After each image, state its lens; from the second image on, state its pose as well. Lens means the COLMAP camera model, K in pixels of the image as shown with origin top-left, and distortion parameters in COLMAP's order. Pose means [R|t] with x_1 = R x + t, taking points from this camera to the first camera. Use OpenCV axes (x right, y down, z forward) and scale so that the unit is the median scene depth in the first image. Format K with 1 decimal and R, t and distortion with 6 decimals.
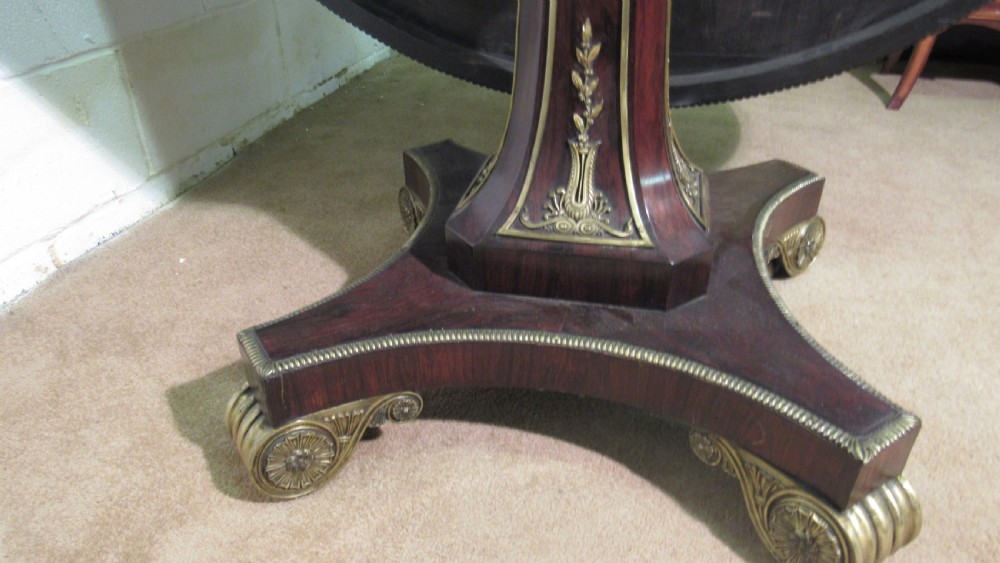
lens RADIAL K [[723.3, 0, 498.0], [0, 723.3, 279.1], [0, 0, 1]] dist [-0.025661, 0.012539]
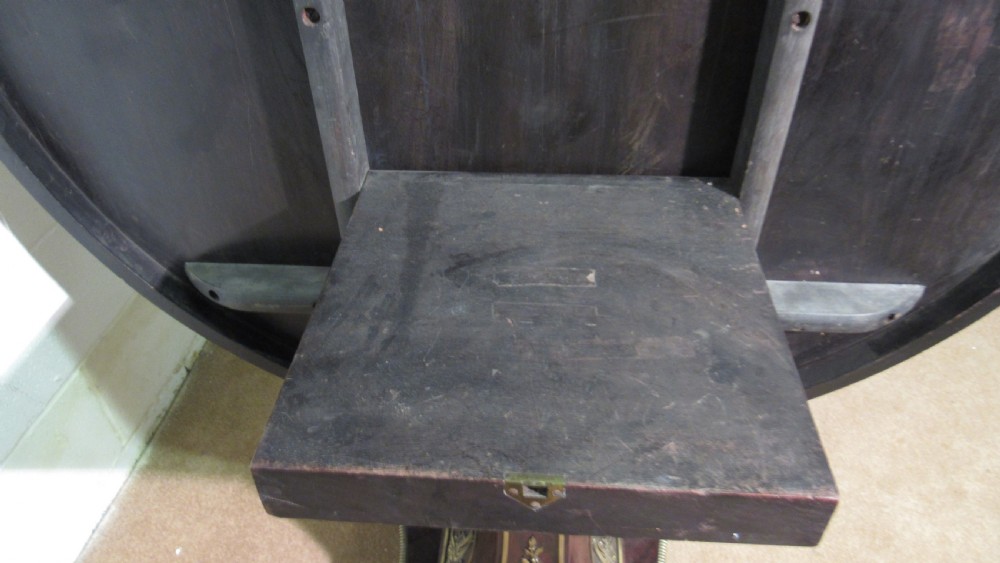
lens RADIAL K [[723.3, 0, 500.9], [0, 723.3, 283.7], [0, 0, 1]] dist [-0.025661, 0.012539]
pose [[0.988270, -0.095314, 0.119319, -0.031932], [0.075408, 0.983995, 0.161457, -0.701933], [-0.132798, -0.150565, 0.979640, -0.146686]]
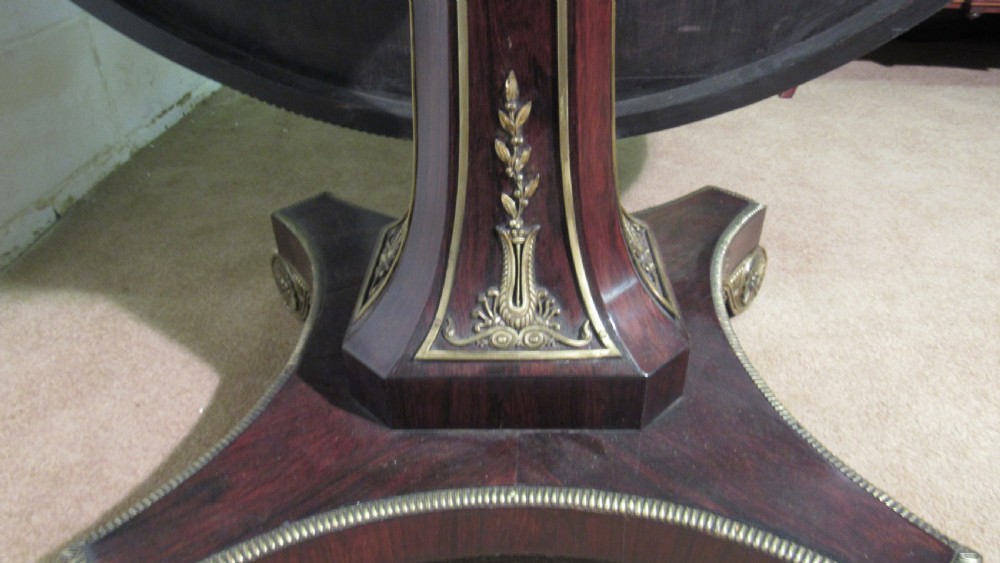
lens RADIAL K [[723.3, 0, 499.8], [0, 723.3, 280.0], [0, 0, 1]] dist [-0.025661, 0.012539]
pose [[0.980781, -0.112201, 0.159625, -0.019529], [0.108407, 0.993581, 0.032309, -0.118730], [-0.162225, -0.014383, 0.986649, 0.184659]]
